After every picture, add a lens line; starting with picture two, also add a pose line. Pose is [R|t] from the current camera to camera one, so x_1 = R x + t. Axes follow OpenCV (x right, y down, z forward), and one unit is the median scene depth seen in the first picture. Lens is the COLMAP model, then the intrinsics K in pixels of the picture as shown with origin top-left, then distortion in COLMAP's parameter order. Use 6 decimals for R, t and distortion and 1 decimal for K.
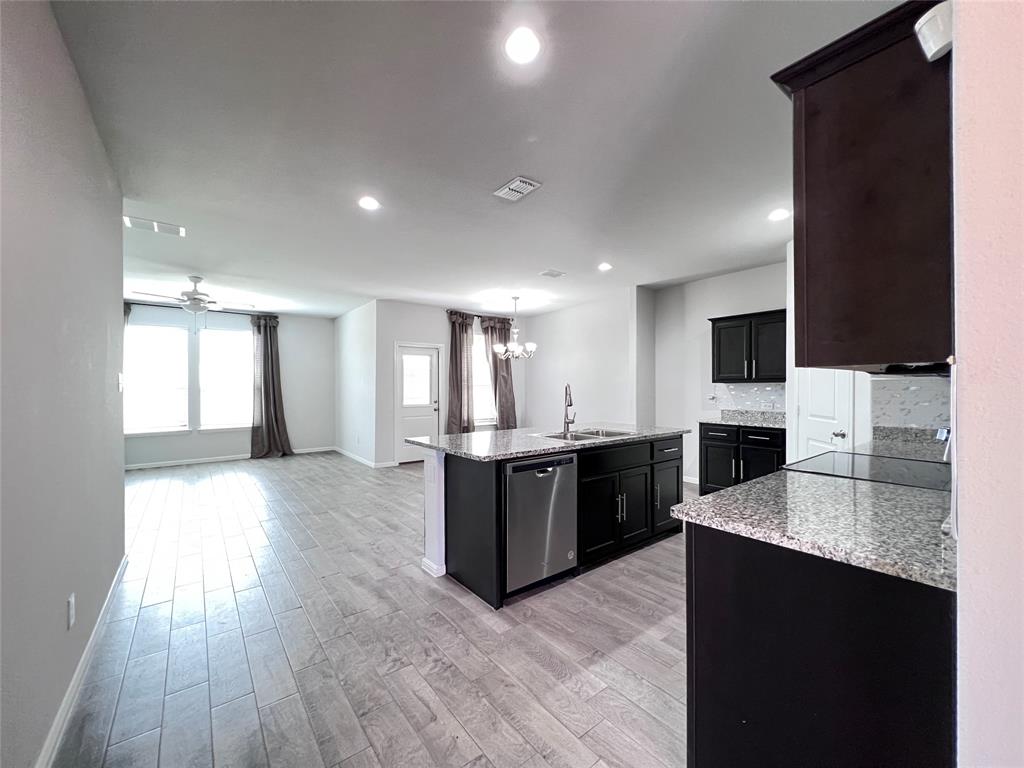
lens RADIAL K [[410.8, 0, 510.9], [0, 410.8, 387.2], [0, 0, 1]] dist [-0.001281, 0.000401]
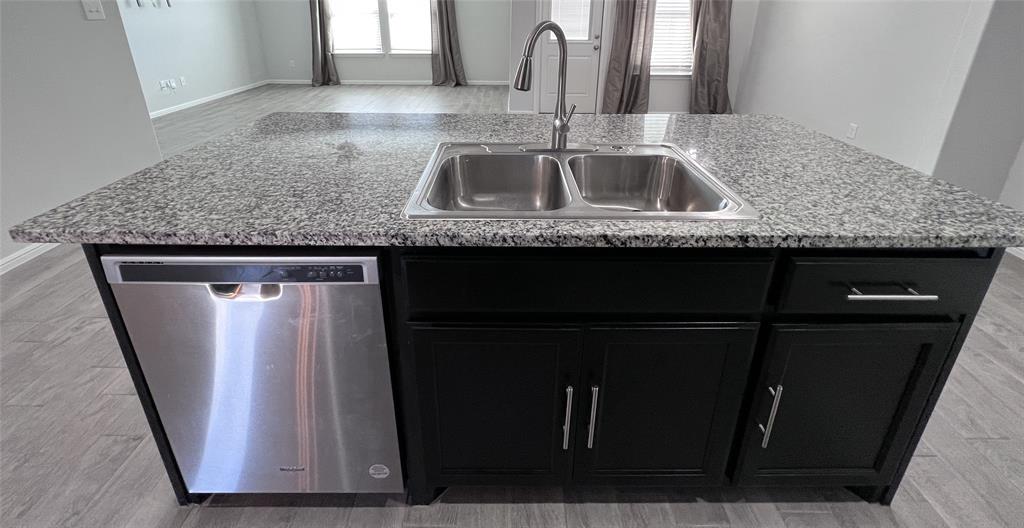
lens RADIAL K [[403.4, 0, 513.5], [0, 403.4, 150.3], [0, 0, 1]] dist [-0.001593, -0.000123]
pose [[0.797257, 0.206706, -0.567145, 0.149834], [-0.012956, 0.945186, 0.326276, -0.006194], [0.603501, -0.252778, 0.756234, 0.318787]]
